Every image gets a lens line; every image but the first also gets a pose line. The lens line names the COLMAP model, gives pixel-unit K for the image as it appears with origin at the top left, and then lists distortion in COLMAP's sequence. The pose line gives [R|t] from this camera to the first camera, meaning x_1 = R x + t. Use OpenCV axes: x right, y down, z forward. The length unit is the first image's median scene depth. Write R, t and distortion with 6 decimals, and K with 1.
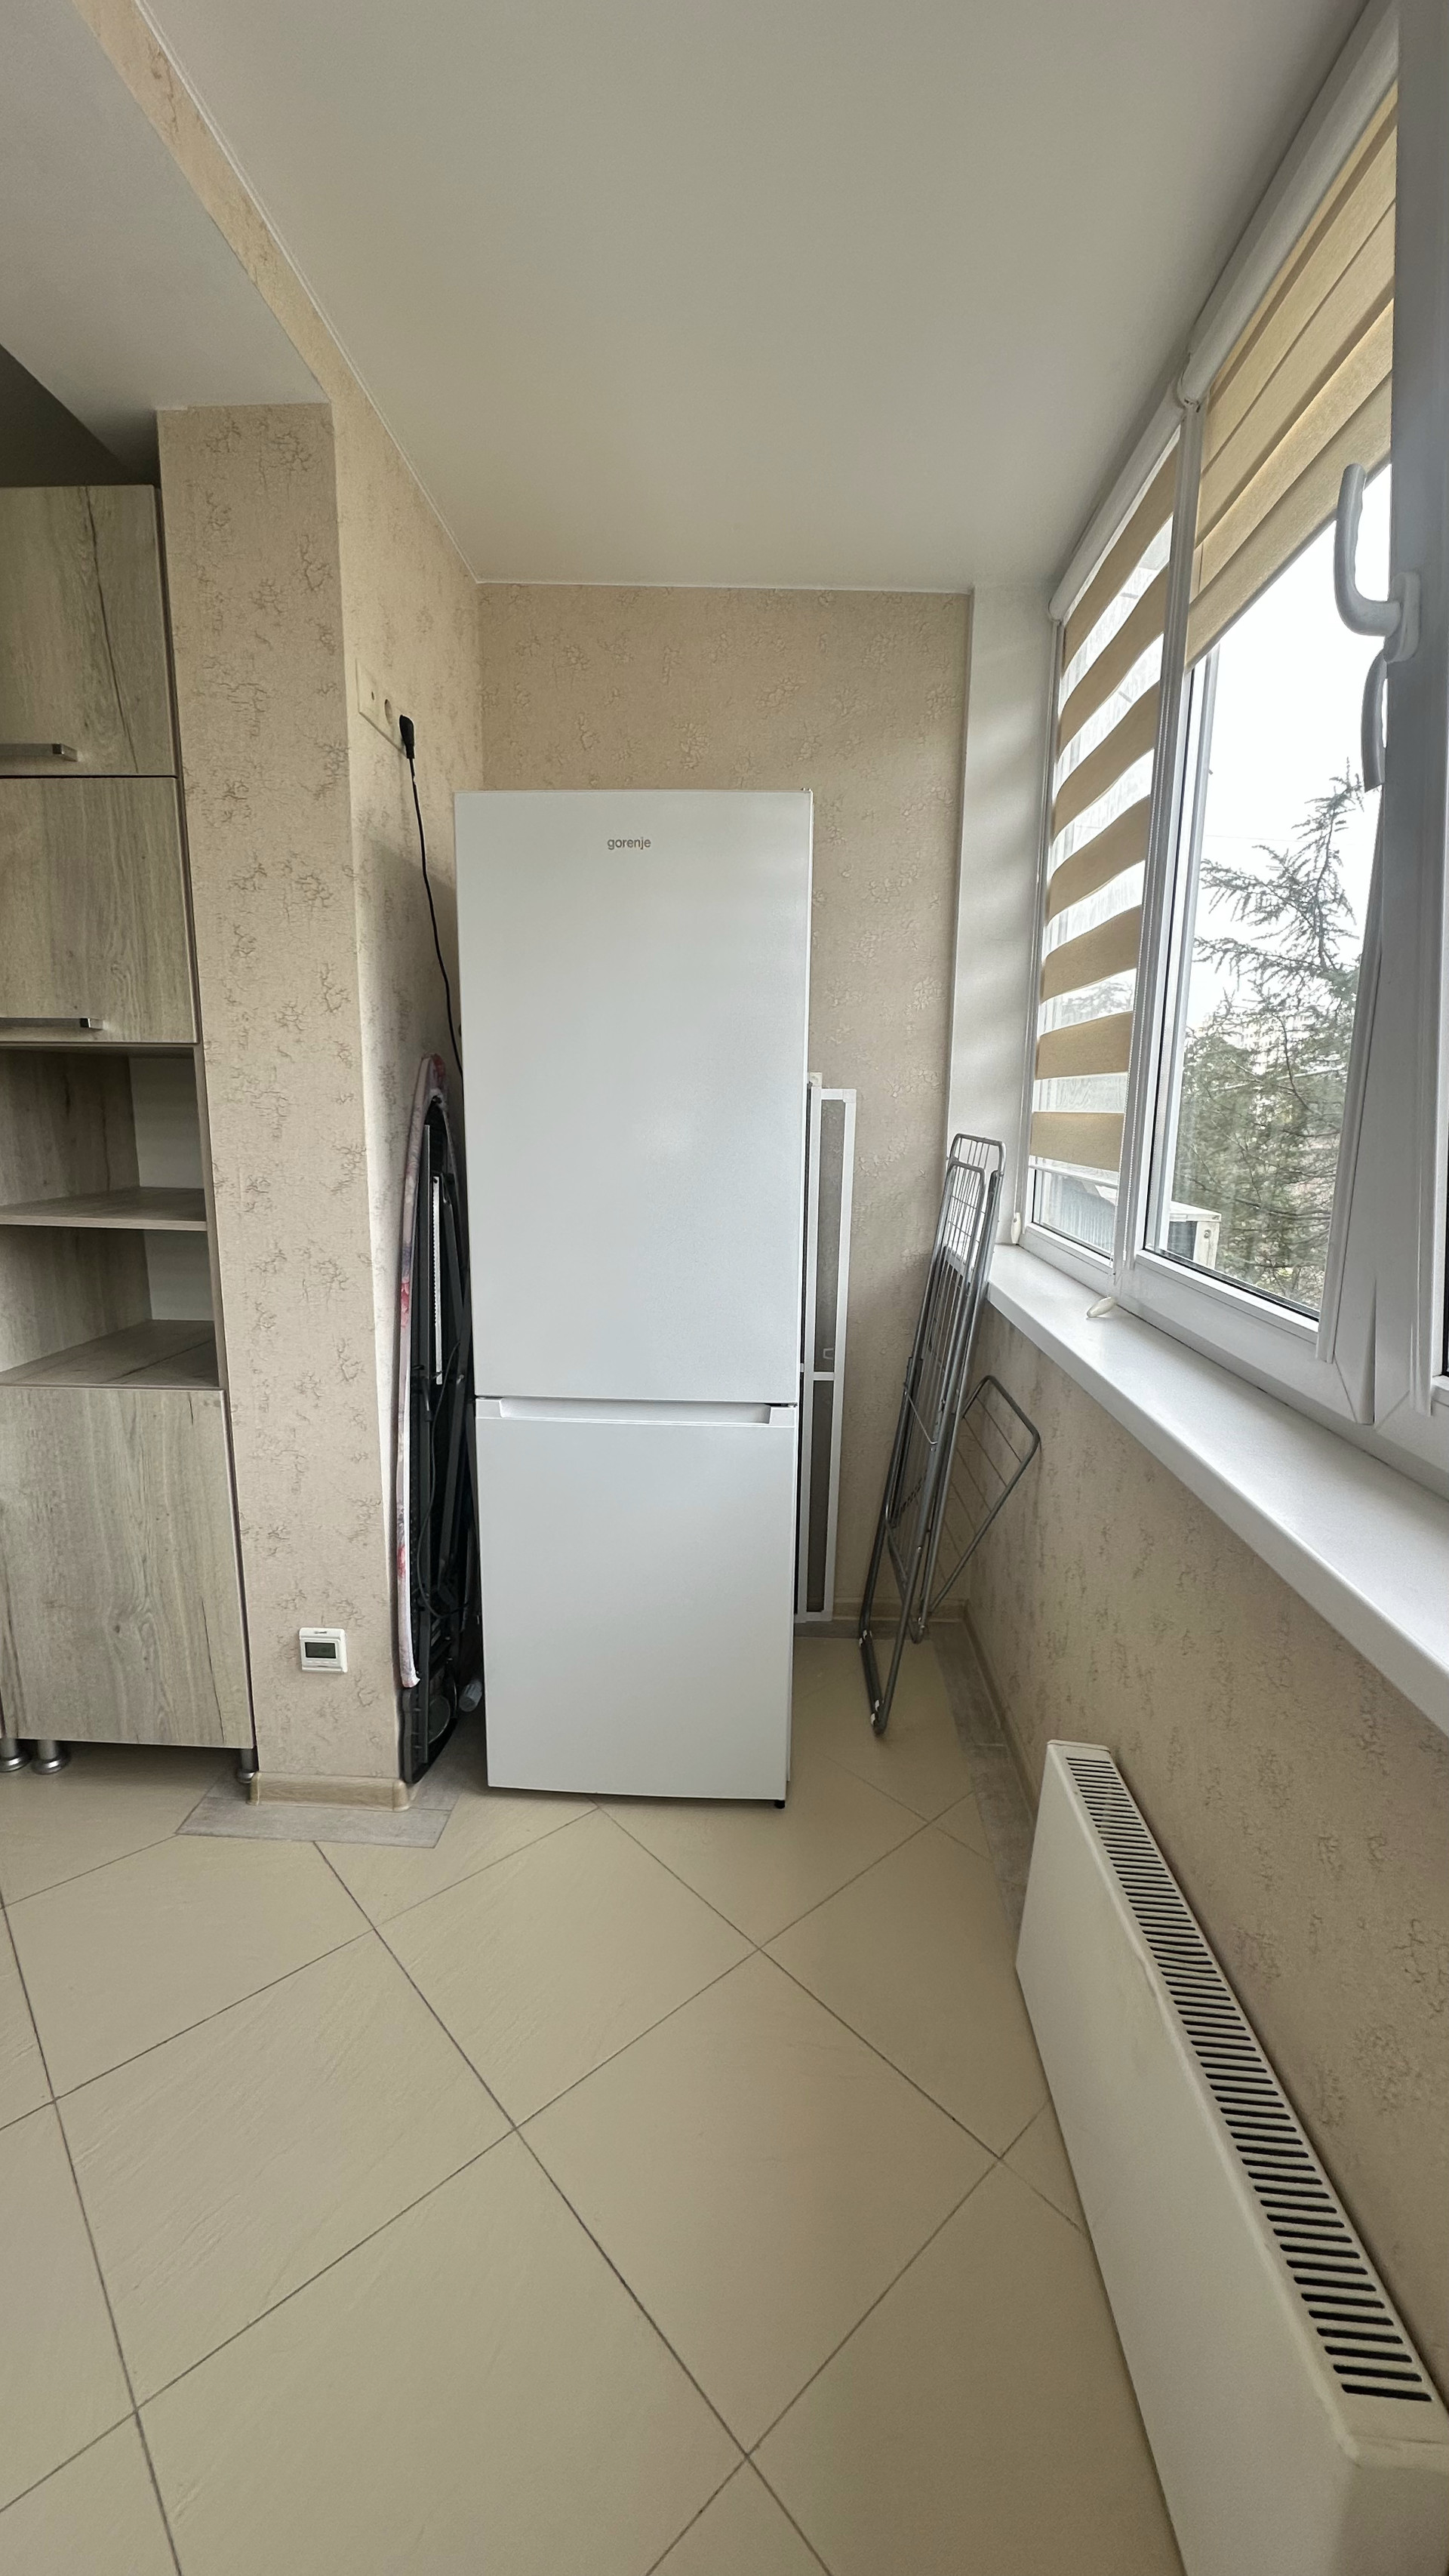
lens RADIAL K [[1032.9, 0, 719.0], [0, 1032.9, 1292.1], [0, 0, 1]] dist [-0.005240, 0.000602]
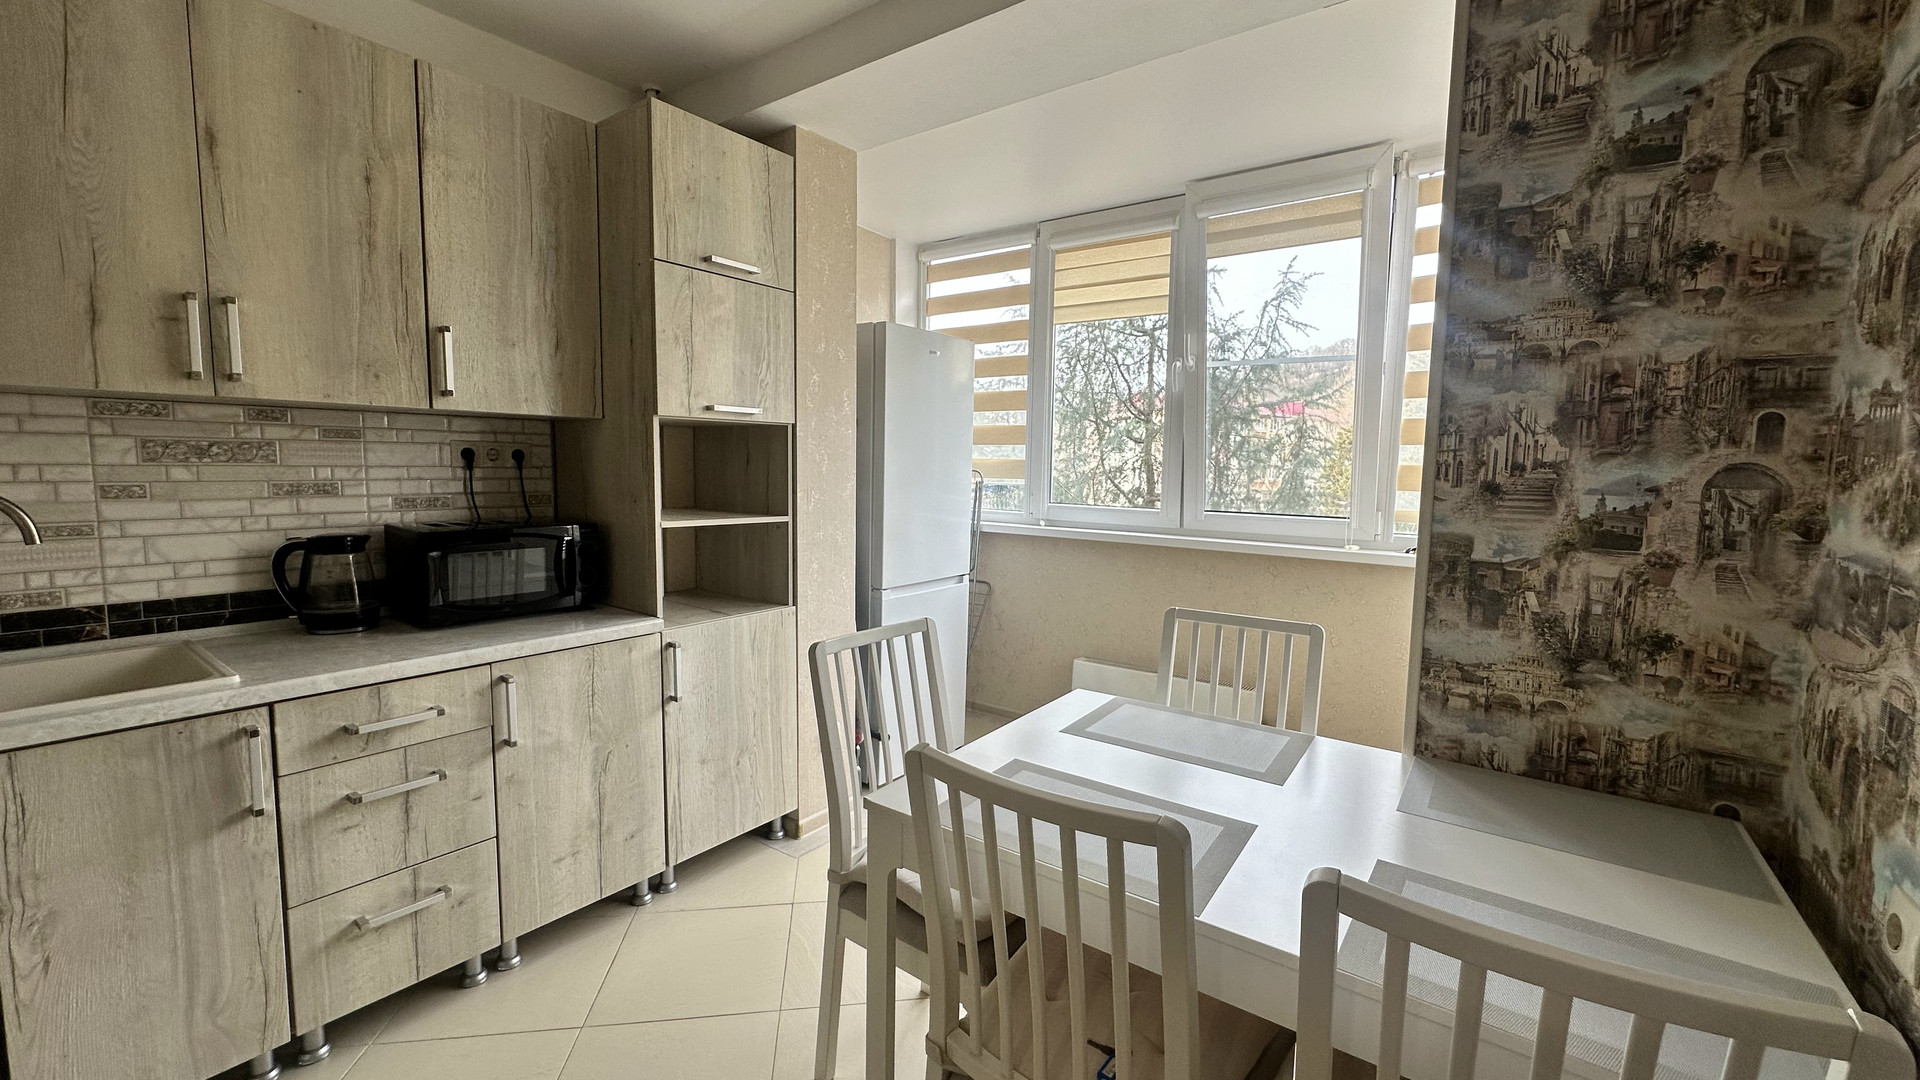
lens RADIAL K [[769.9, 0, 957.6], [0, 769.9, 538.7], [0, 0, 1]] dist [-0.005240, 0.000602]
pose [[0.559235, -0.088884, 0.824231, -1.450627], [0.140062, 0.990073, 0.011738, -0.000961], [-0.817092, 0.108879, 0.566132, -0.047070]]
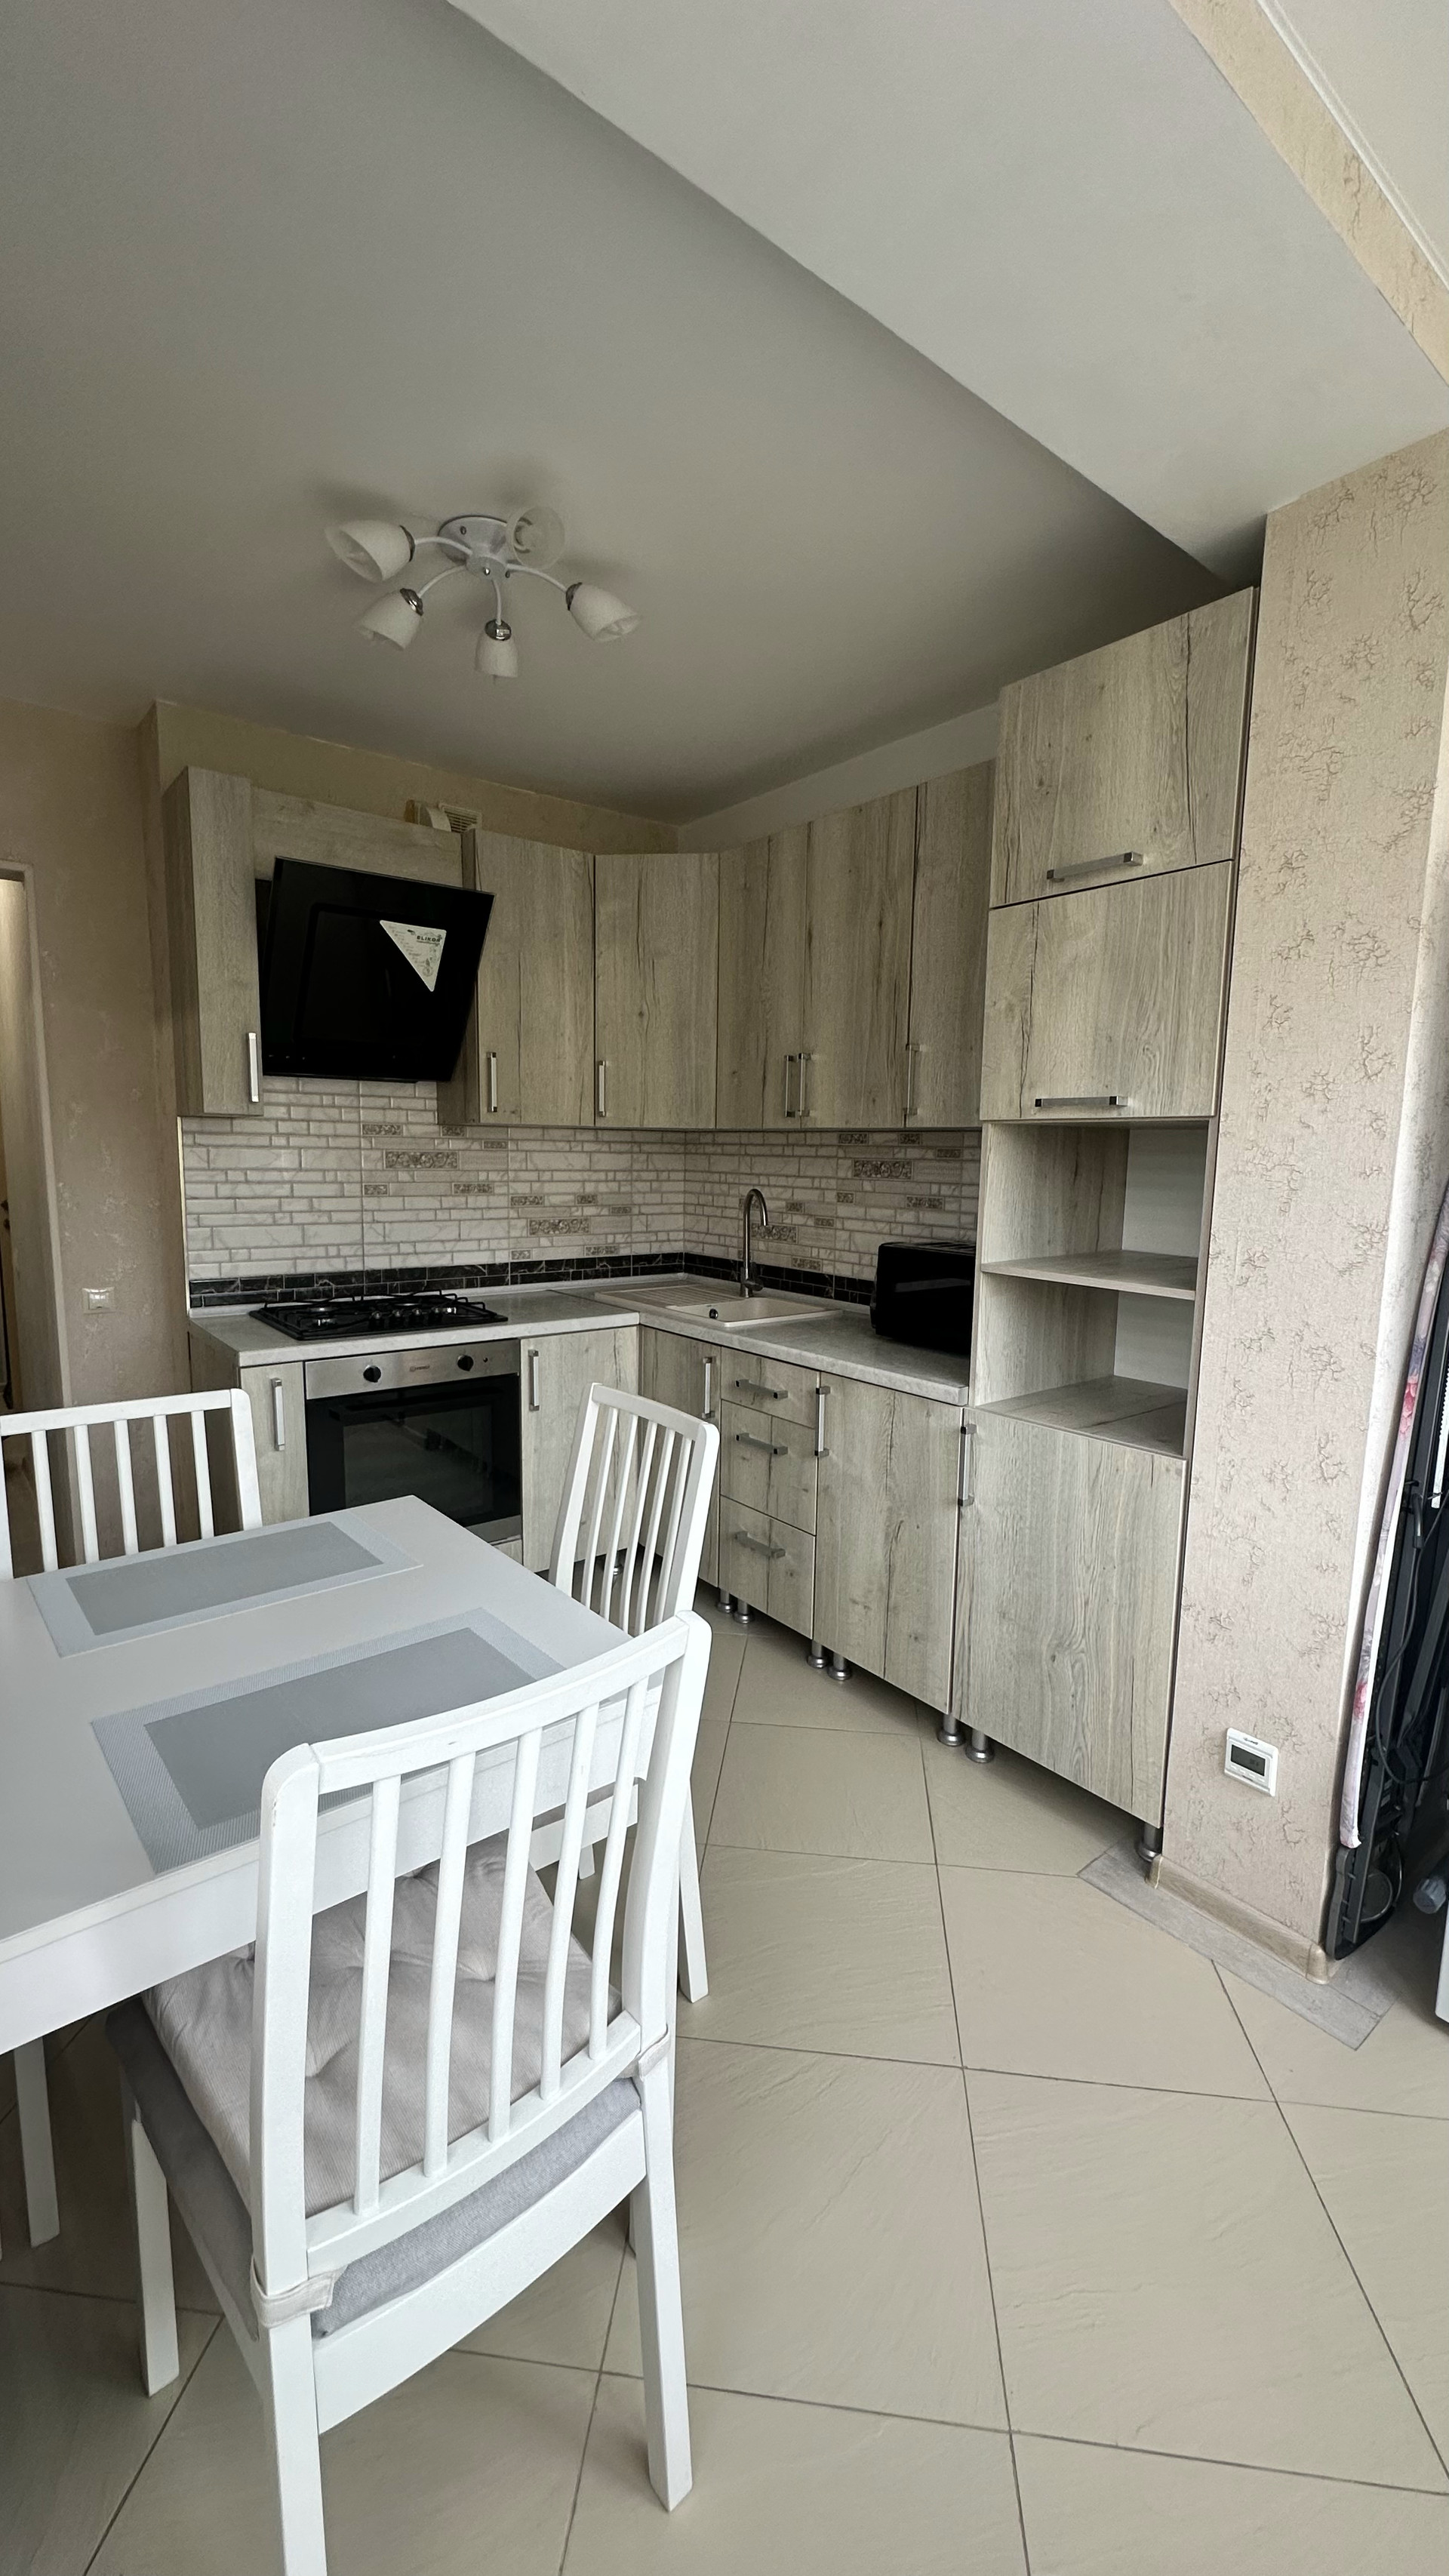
lens RADIAL K [[1032.9, 0, 718.5], [0, 1032.9, 1291.3], [0, 0, 1]] dist [-0.005240, 0.000602]
pose [[0.656827, 0.098151, -0.747626, -0.049031], [-0.144786, 0.989459, 0.002697, -0.003496], [0.740011, 0.106474, 0.664114, -0.012803]]
